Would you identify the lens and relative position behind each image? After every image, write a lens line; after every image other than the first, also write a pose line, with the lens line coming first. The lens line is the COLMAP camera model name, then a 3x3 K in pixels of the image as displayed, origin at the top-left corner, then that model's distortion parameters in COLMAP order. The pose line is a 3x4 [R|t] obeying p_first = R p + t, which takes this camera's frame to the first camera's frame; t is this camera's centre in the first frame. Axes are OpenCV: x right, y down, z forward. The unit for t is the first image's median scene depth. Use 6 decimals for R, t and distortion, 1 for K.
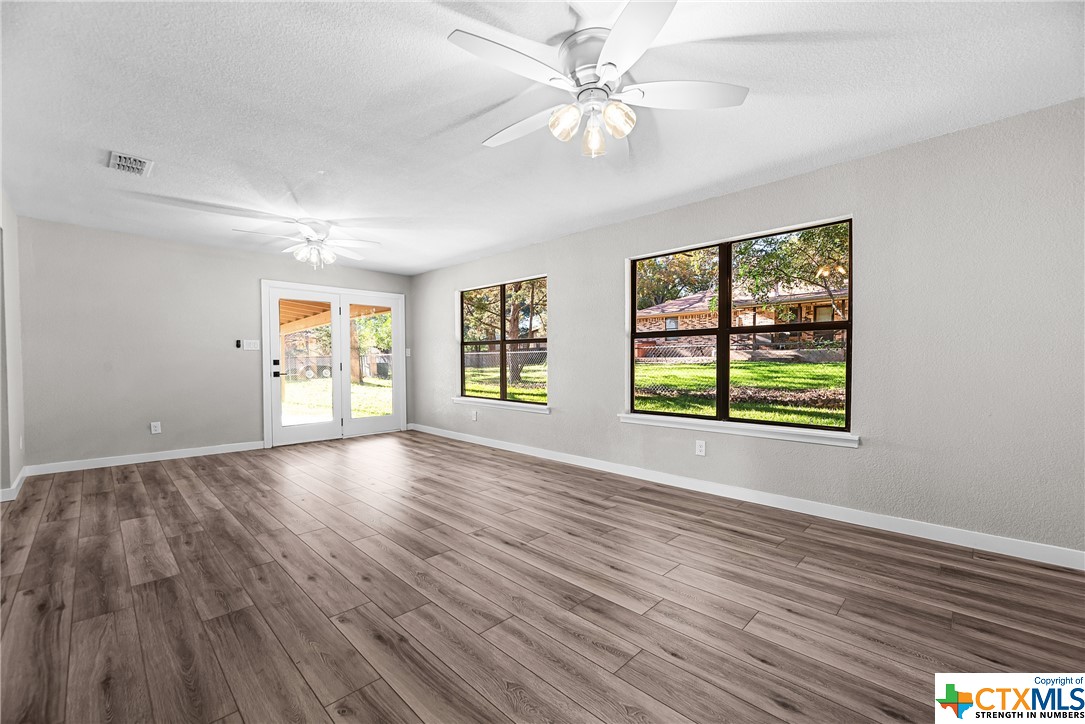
lens RADIAL K [[451.0, 0, 542.5], [0, 451.0, 362.0], [0, 0, 1]] dist [-0.000672, -0.000107]
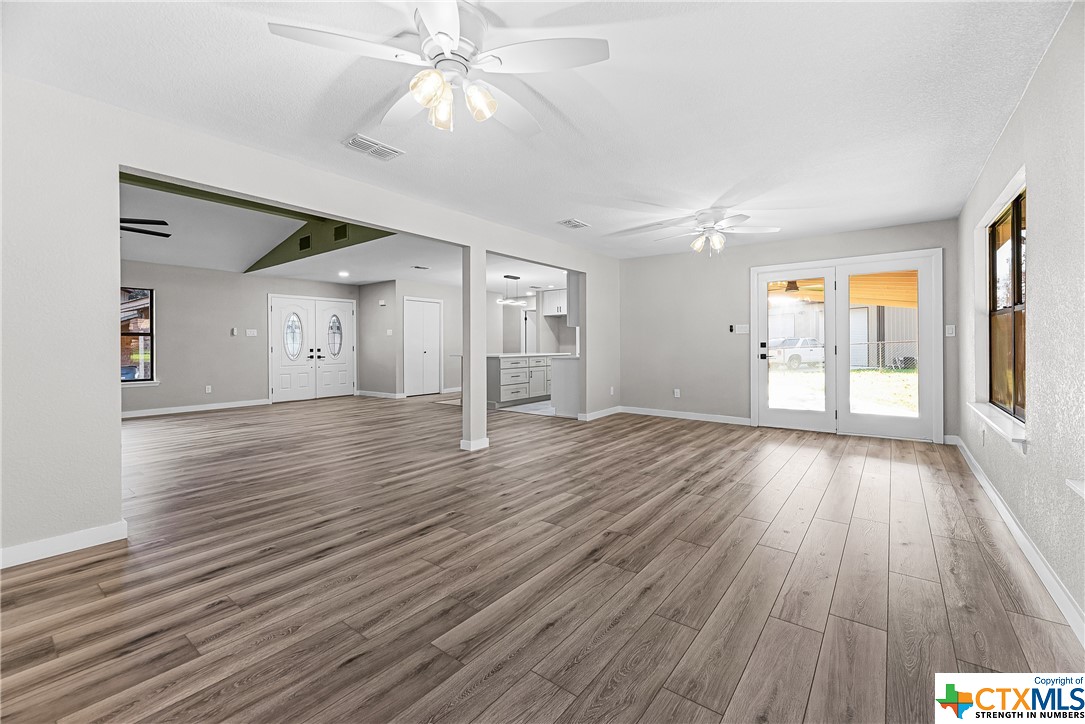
lens RADIAL K [[448.6, 0, 542.8], [0, 448.6, 340.9], [0, 0, 1]] dist [-0.000532, -0.000058]
pose [[0.123166, -0.006469, -0.992365, 0.781412], [-0.000612, 0.999978, -0.006594, -0.003547], [0.992386, 0.001420, 0.123159, 0.791505]]
